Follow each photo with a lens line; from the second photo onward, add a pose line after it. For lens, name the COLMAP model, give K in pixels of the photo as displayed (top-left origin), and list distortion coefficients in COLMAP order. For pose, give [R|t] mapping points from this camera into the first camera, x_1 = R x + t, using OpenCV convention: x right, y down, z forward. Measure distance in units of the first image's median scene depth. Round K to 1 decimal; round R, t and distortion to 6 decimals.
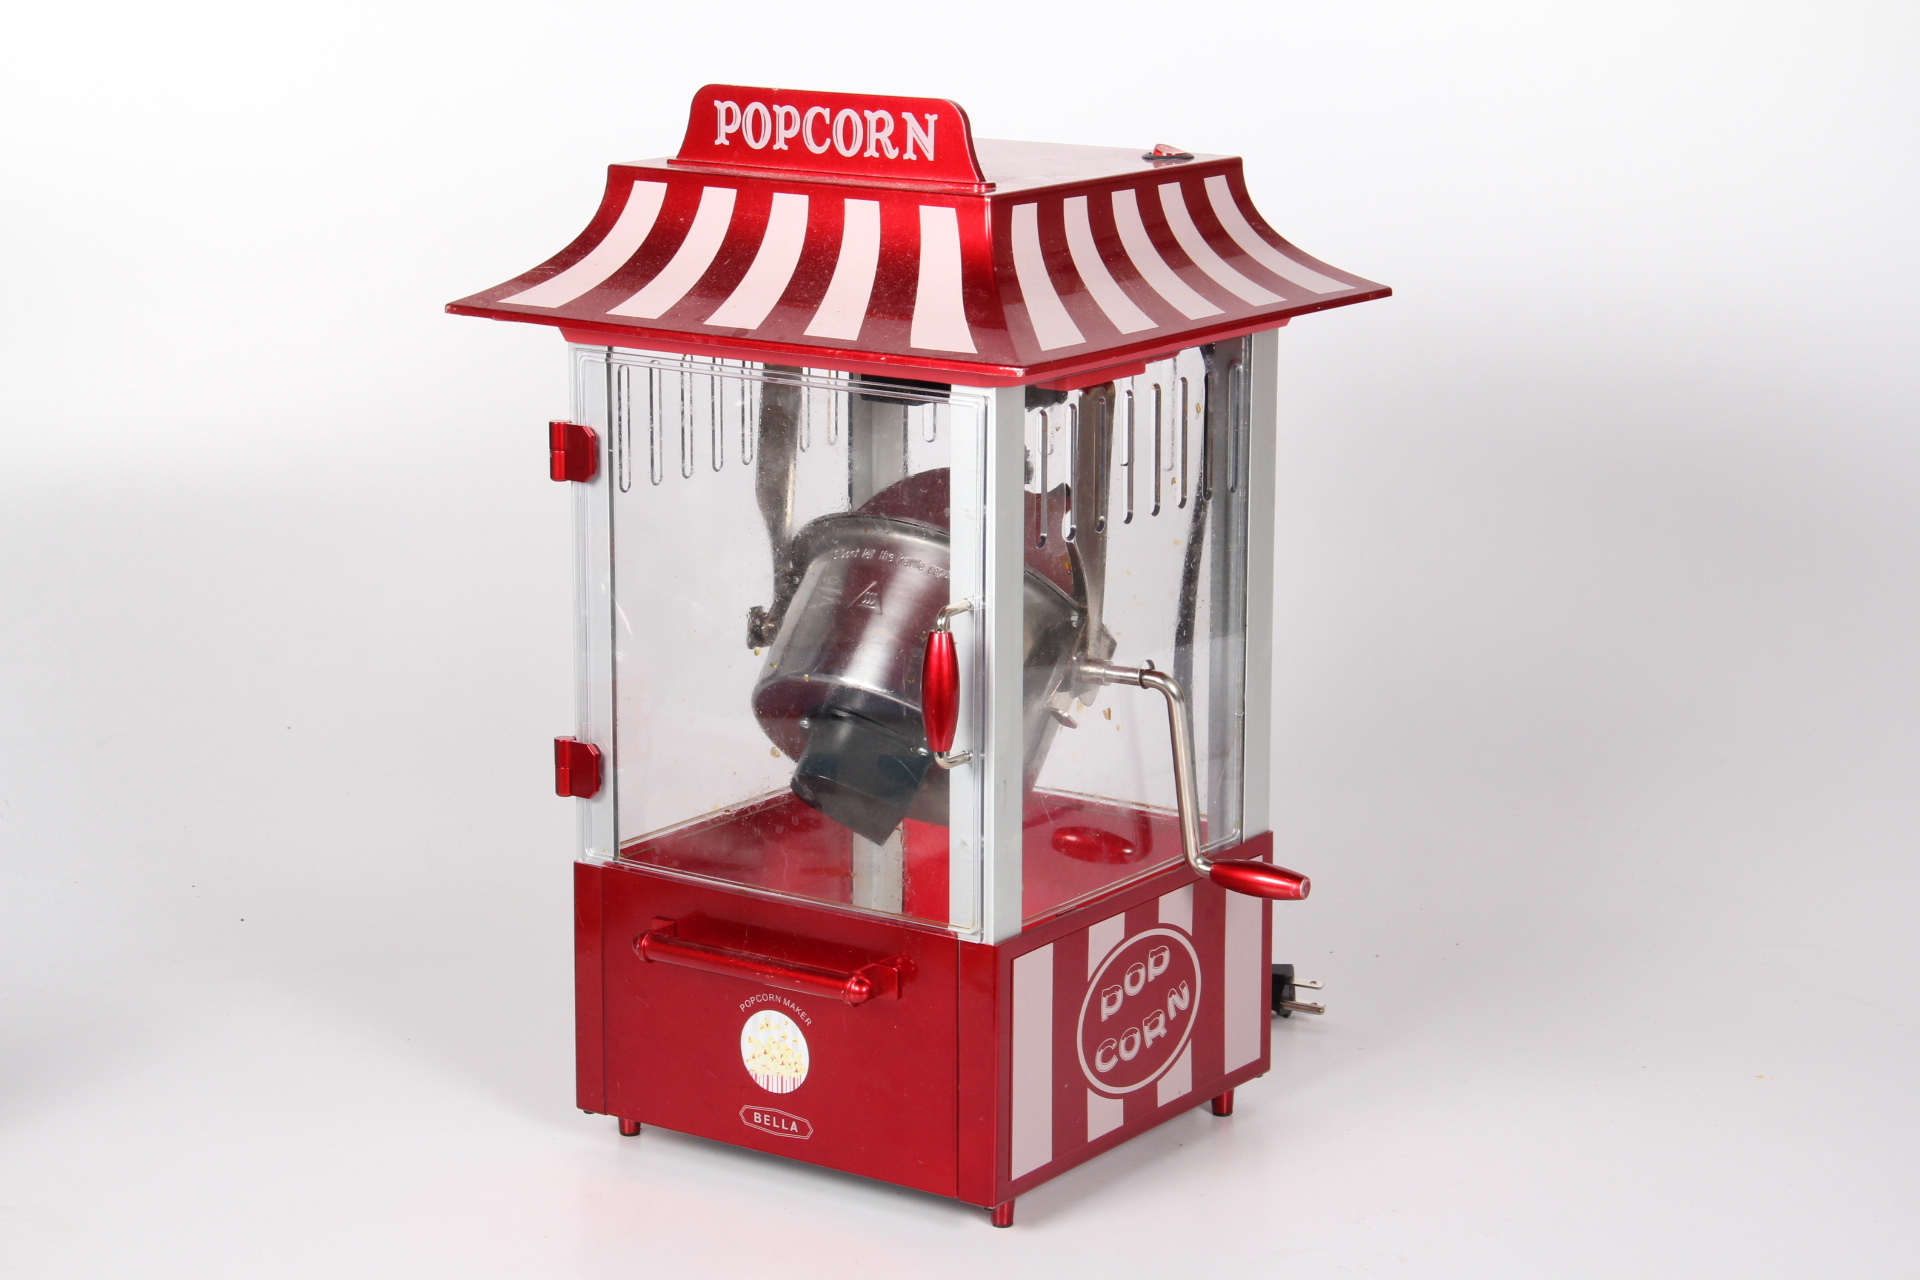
lens RADIAL K [[4240.1, 0, 957.2], [0, 4240.1, 594.4], [0, 0, 1]] dist [0.451450, 0.000000]
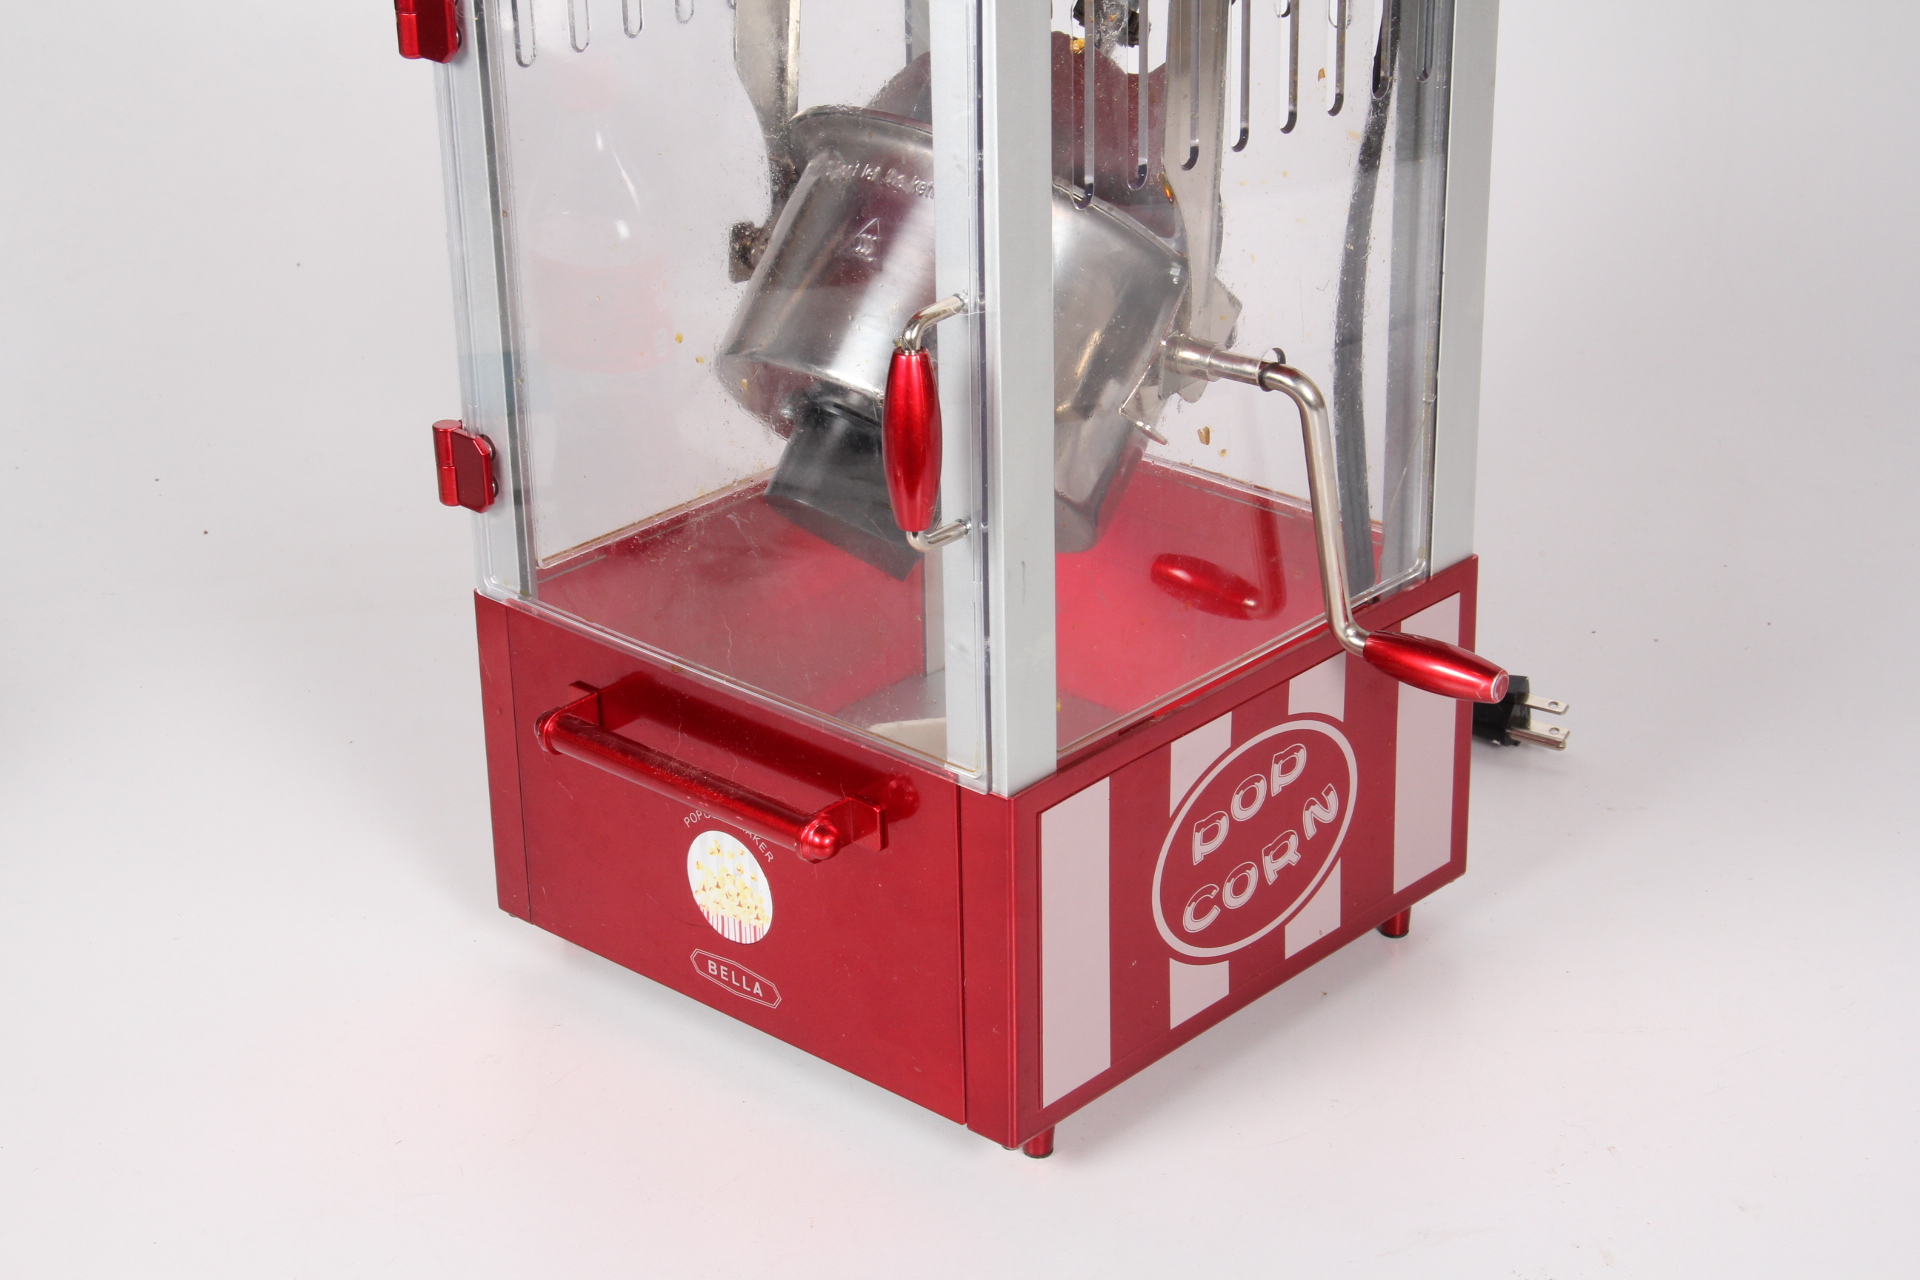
lens RADIAL K [[3771.8, 0, 951.3], [0, 3771.8, 648.1], [0, 0, 1]] dist [0.290754, 0.000000]
pose [[0.992102, 0.031678, -0.121369, 0.067828], [-0.005882, 0.978269, 0.207258, -0.060927], [0.125297, -0.204907, 0.970729, 0.402785]]
